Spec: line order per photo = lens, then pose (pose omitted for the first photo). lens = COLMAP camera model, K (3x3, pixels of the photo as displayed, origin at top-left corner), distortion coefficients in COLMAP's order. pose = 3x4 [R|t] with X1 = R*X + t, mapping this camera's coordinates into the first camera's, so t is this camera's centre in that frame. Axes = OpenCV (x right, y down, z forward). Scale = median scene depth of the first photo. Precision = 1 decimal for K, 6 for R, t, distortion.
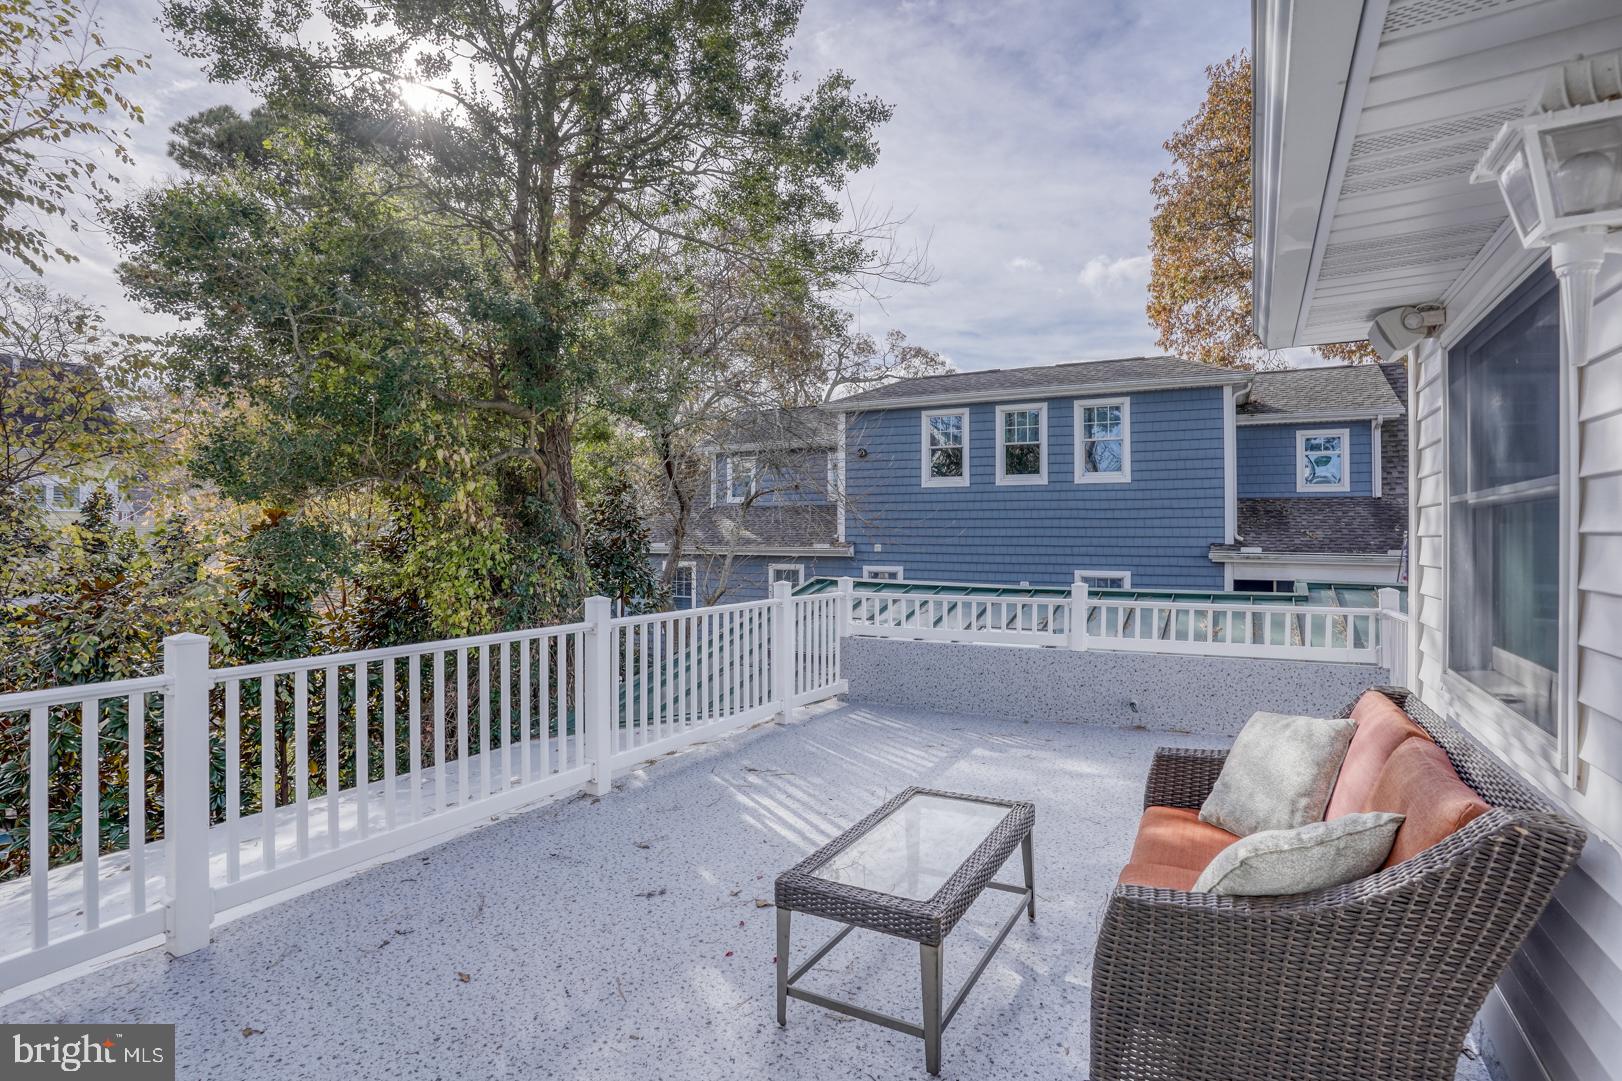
lens RADIAL K [[812.1, 0, 811.0], [0, 812.1, 540.5], [0, 0, 1]] dist [-0.086690, 0.033684]
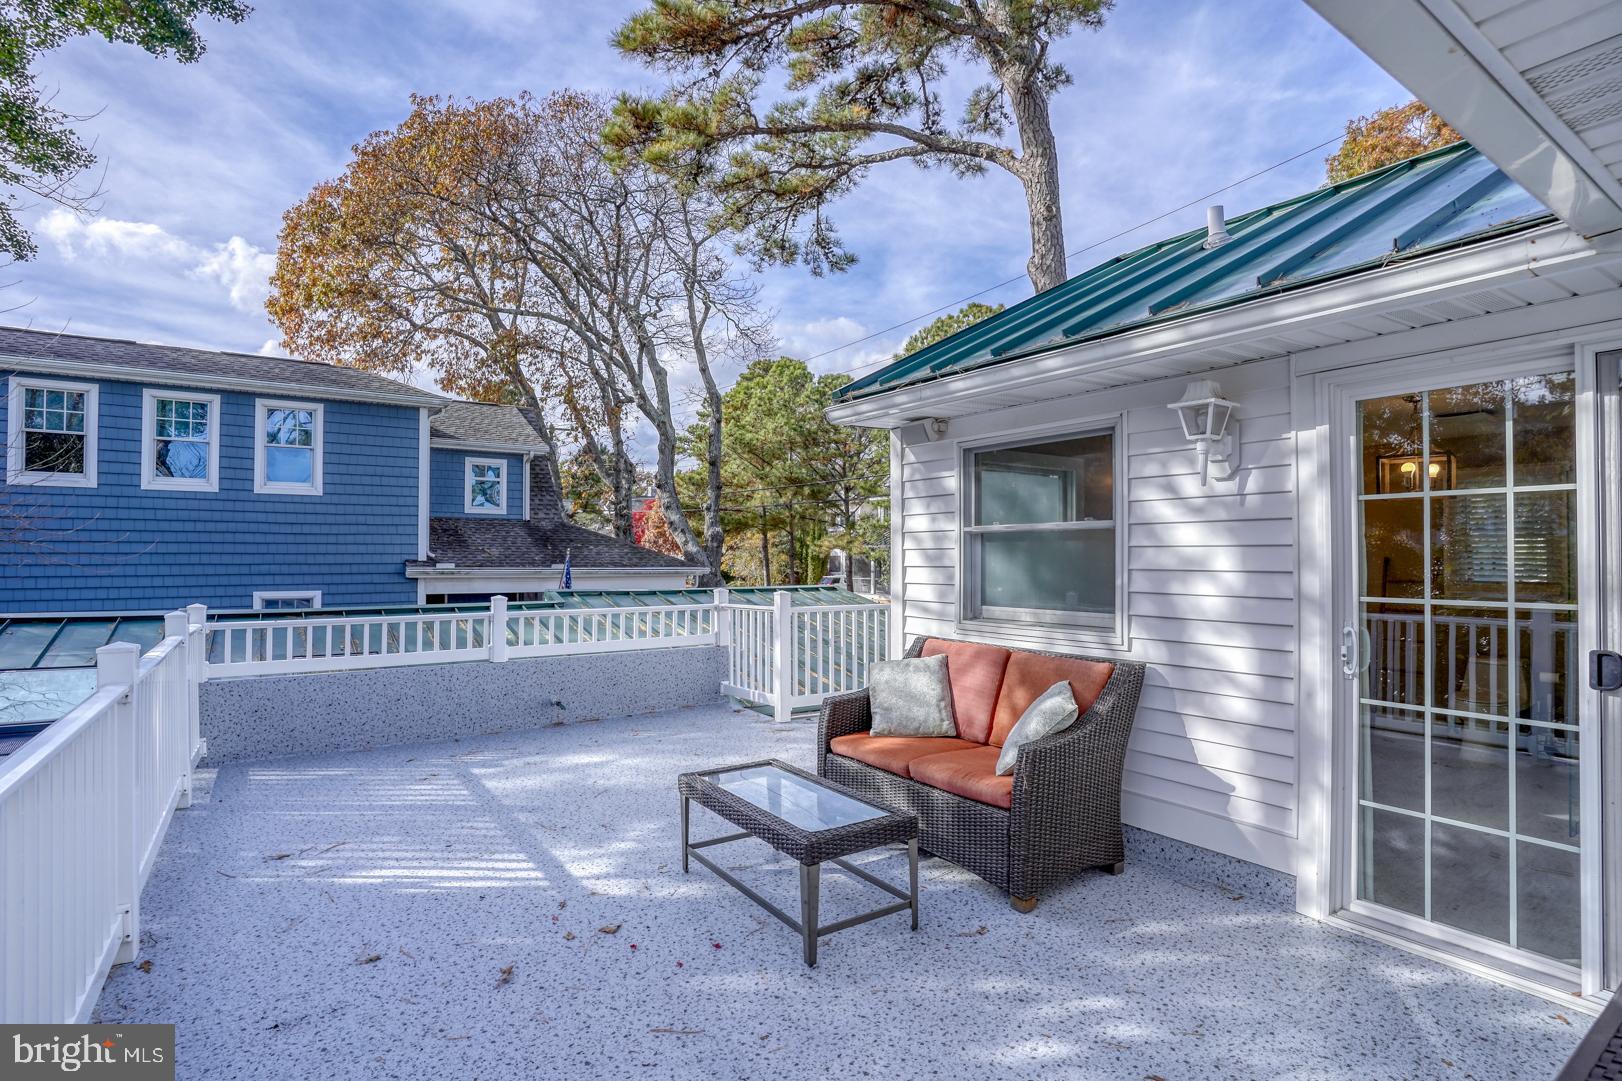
lens RADIAL K [[812.4, 0, 802.7], [0, 812.4, 560.1], [0, 0, 1]] dist [-0.063502, 0.027826]
pose [[0.454950, -0.006275, 0.890495, -0.188665], [0.004693, 0.999978, 0.004649, 0.001482], [-0.890504, 0.002064, 0.454970, 0.082209]]
